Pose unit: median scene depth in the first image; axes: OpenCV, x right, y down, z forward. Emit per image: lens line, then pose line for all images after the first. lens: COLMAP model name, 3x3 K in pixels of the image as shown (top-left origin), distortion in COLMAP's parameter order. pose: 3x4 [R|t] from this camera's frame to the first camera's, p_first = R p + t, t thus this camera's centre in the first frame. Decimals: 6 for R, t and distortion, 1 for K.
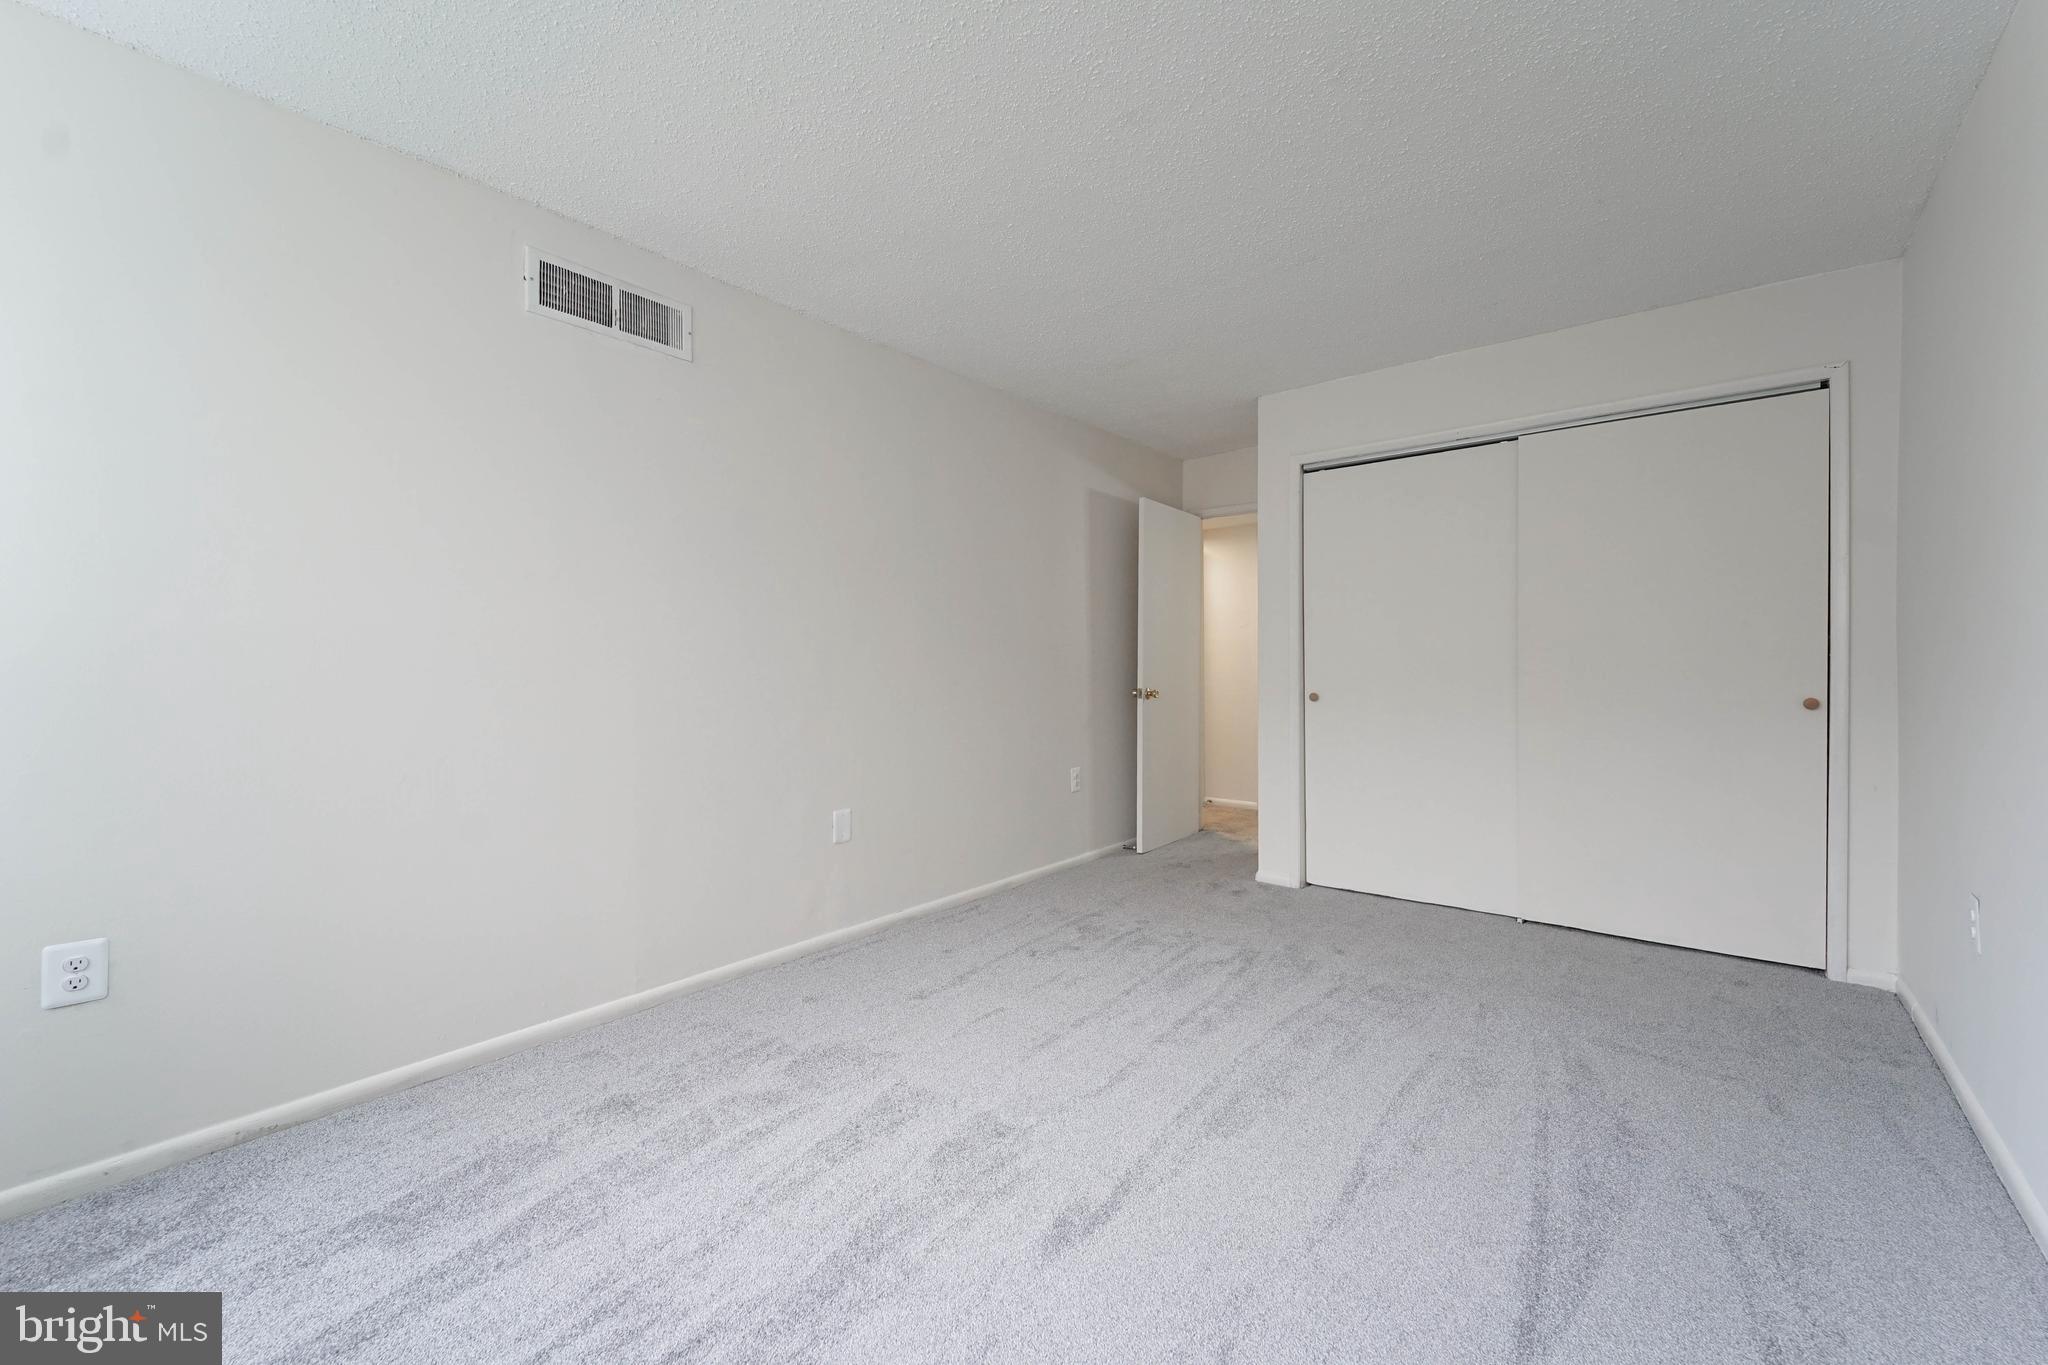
lens RADIAL K [[824.9, 0, 1035.7], [0, 824.9, 662.4], [0, 0, 1]] dist [-0.020749, -0.000683]
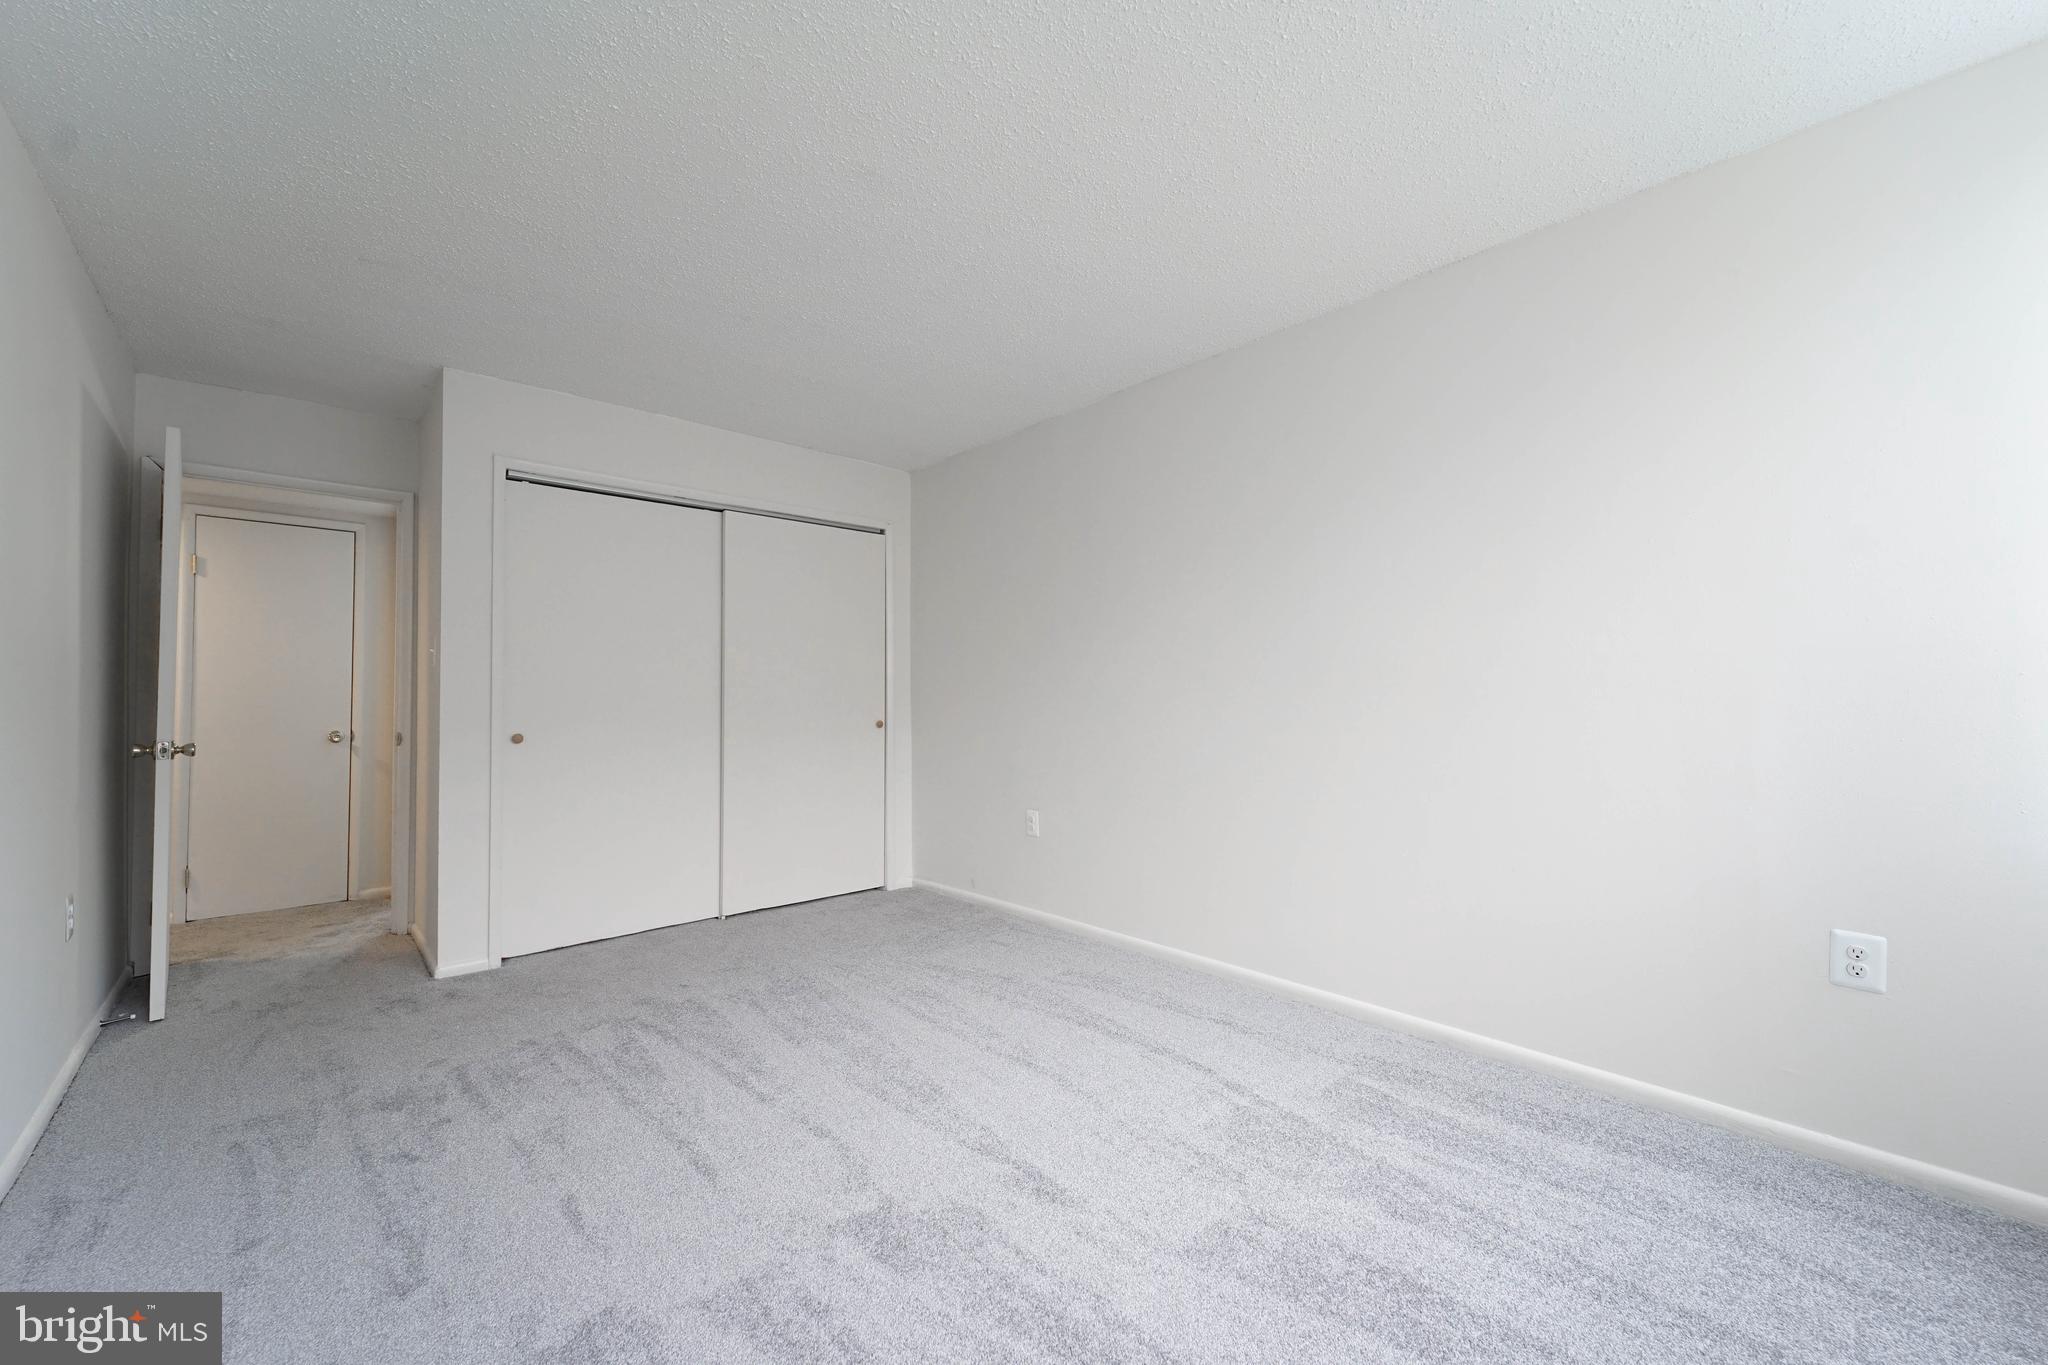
lens RADIAL K [[824.9, 0, 1037.0], [0, 824.9, 691.0], [0, 0, 1]] dist [-0.020749, -0.000683]
pose [[0.125441, 0.004283, 0.992092, -0.633298], [0.006014, 0.999969, -0.005078, -0.003910], [-0.992083, 0.006603, 0.125411, 0.482965]]
